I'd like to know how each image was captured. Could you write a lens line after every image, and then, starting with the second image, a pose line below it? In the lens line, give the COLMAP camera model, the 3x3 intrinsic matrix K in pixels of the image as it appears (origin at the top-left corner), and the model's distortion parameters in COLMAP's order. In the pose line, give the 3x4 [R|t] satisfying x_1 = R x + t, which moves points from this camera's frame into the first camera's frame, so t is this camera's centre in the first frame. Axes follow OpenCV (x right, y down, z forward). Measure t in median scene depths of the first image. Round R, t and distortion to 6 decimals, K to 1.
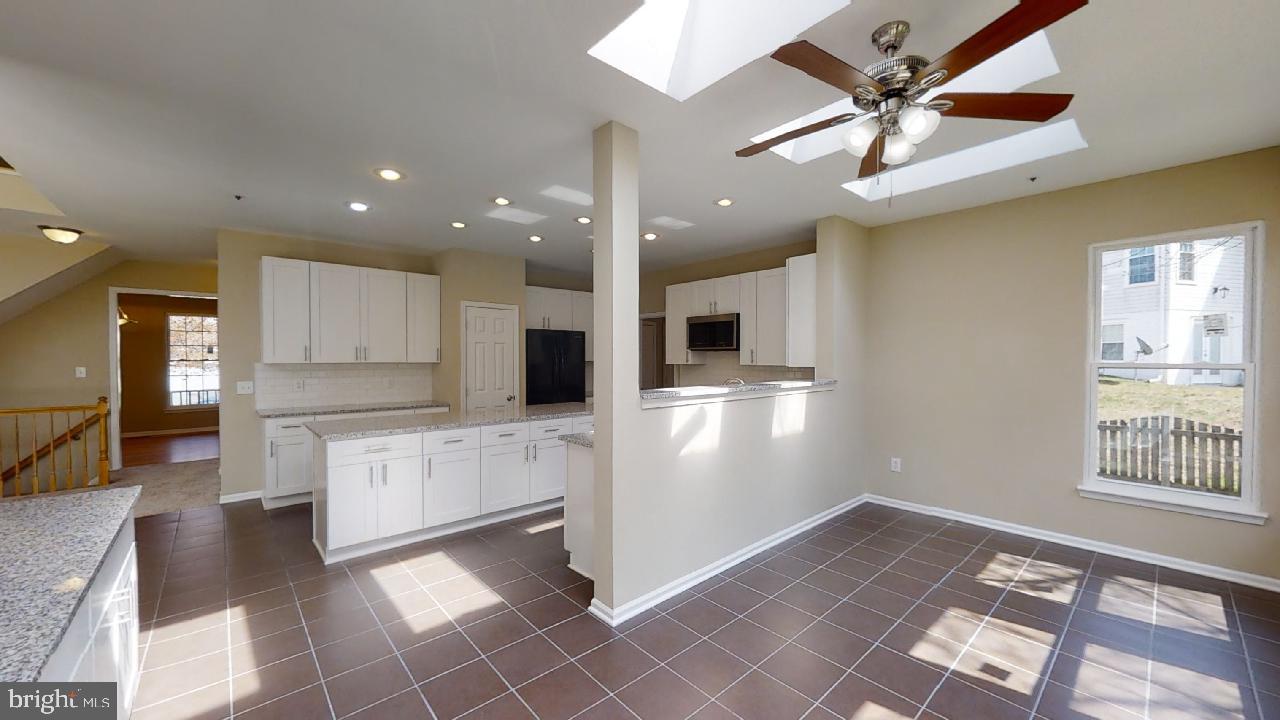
lens RADIAL K [[464.6, 0, 650.0], [0, 464.6, 363.0], [0, 0, 1]] dist [-0.001567, -0.000180]
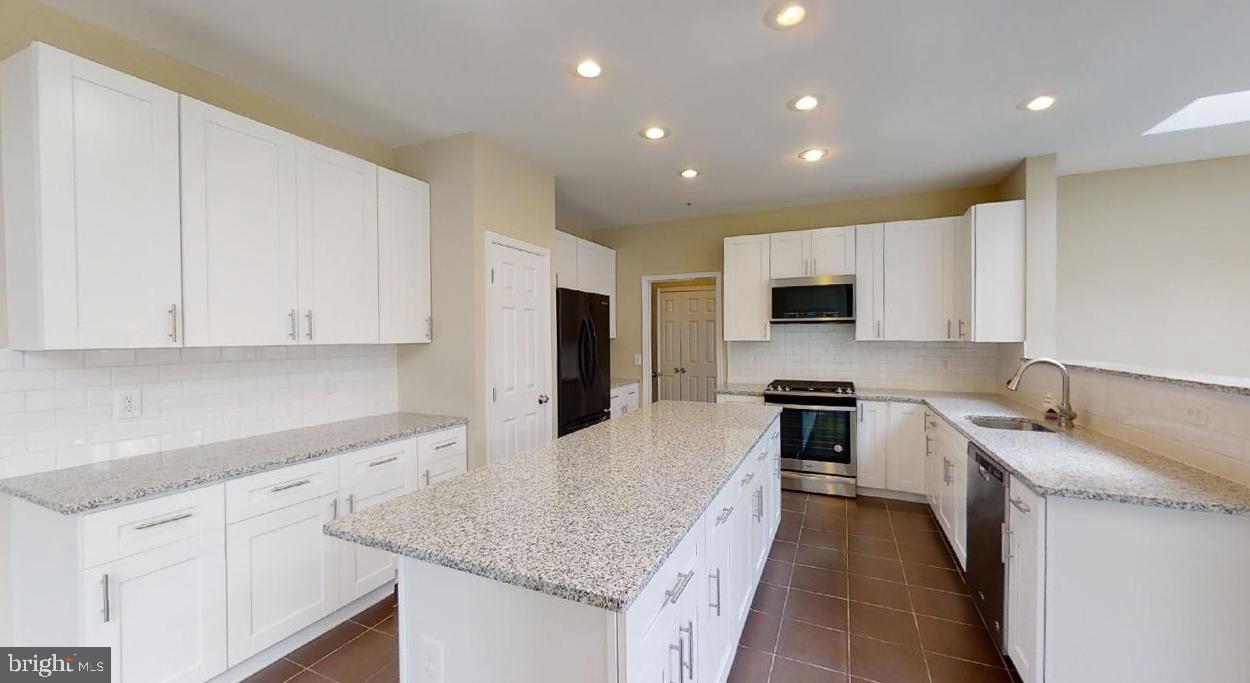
lens RADIAL K [[468.4, 0, 626.9], [0, 468.4, 340.8], [0, 0, 1]] dist [0.000057, 0.000003]
pose [[0.922129, -0.009410, 0.386769, -0.484812], [0.009205, 0.999955, 0.002383, -0.002555], [-0.386774, 0.001363, 0.922174, 0.434536]]
